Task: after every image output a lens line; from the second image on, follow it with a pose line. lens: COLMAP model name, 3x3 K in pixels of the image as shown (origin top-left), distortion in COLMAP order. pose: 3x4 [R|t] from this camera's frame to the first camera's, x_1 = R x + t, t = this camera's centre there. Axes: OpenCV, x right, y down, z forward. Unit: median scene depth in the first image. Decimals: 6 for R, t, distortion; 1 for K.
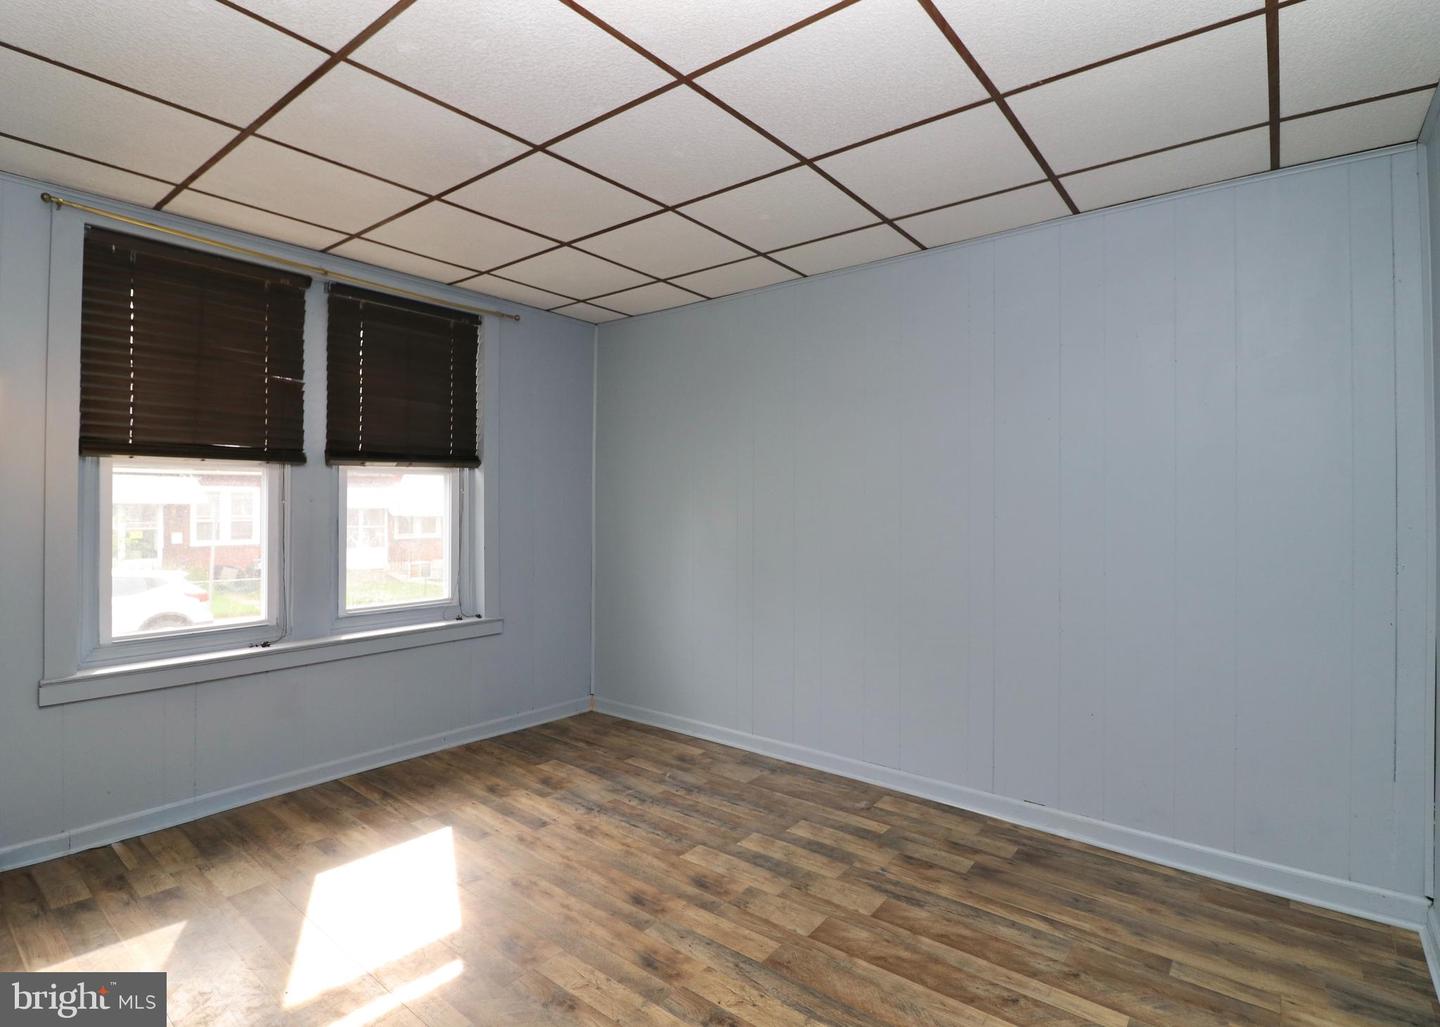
lens RADIAL K [[710.6, 0, 718.3], [0, 710.6, 506.1], [0, 0, 1]] dist [-0.003467, -0.001651]
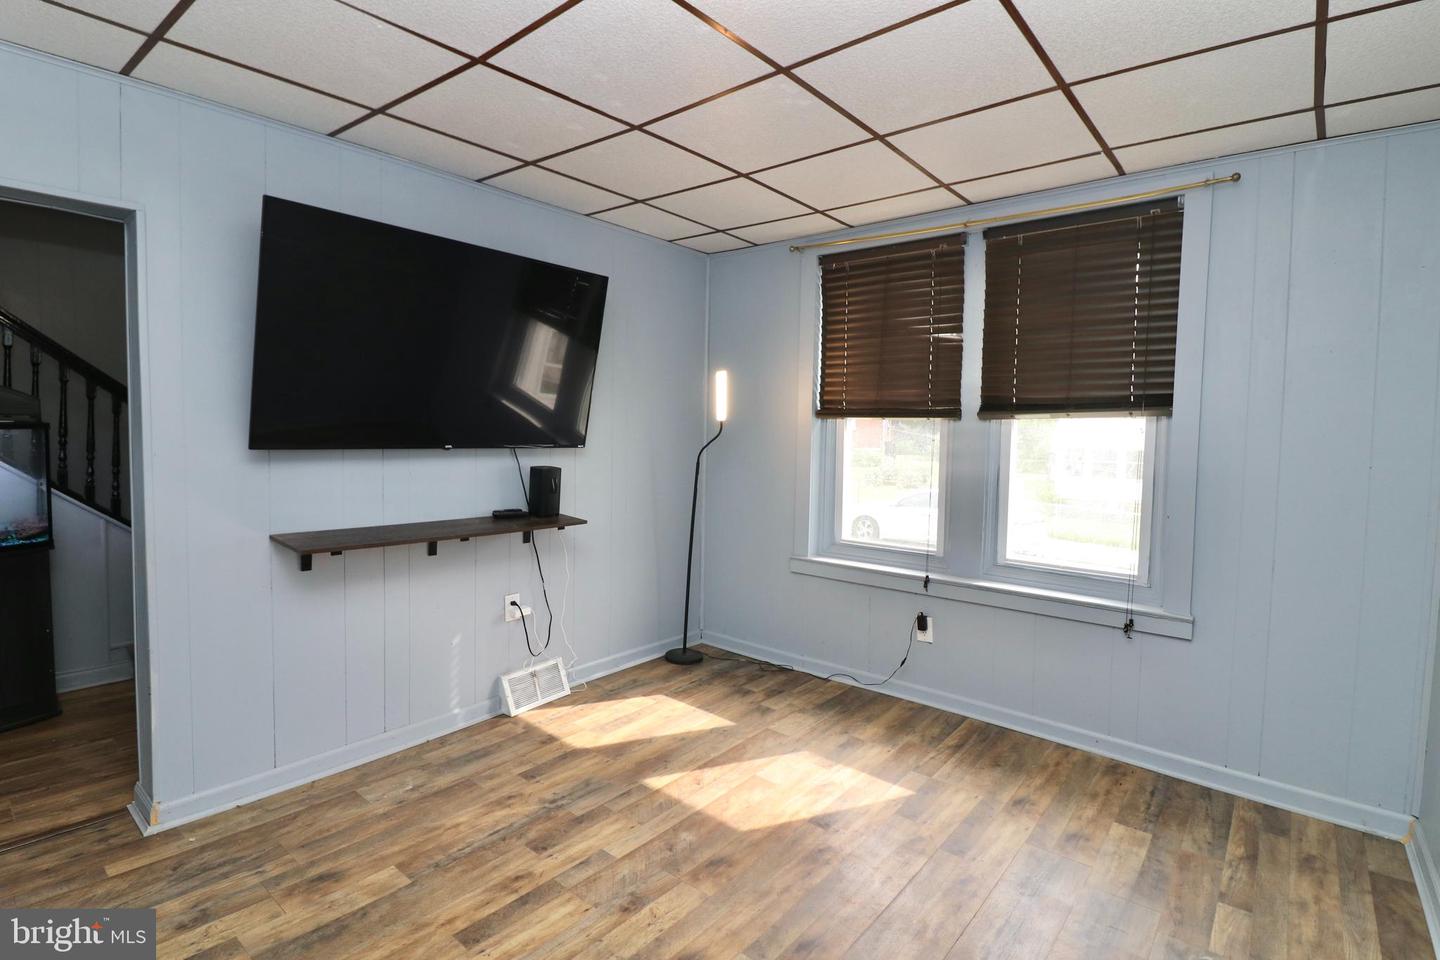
lens RADIAL K [[694.6, 0, 718.1], [0, 694.6, 481.9], [0, 0, 1]] dist [0.000359, -0.002554]
pose [[-0.032715, 0.064333, -0.997392, 0.480626], [-0.011505, 0.997836, 0.064739, -0.023456], [0.999398, 0.013593, -0.031904, 0.669823]]
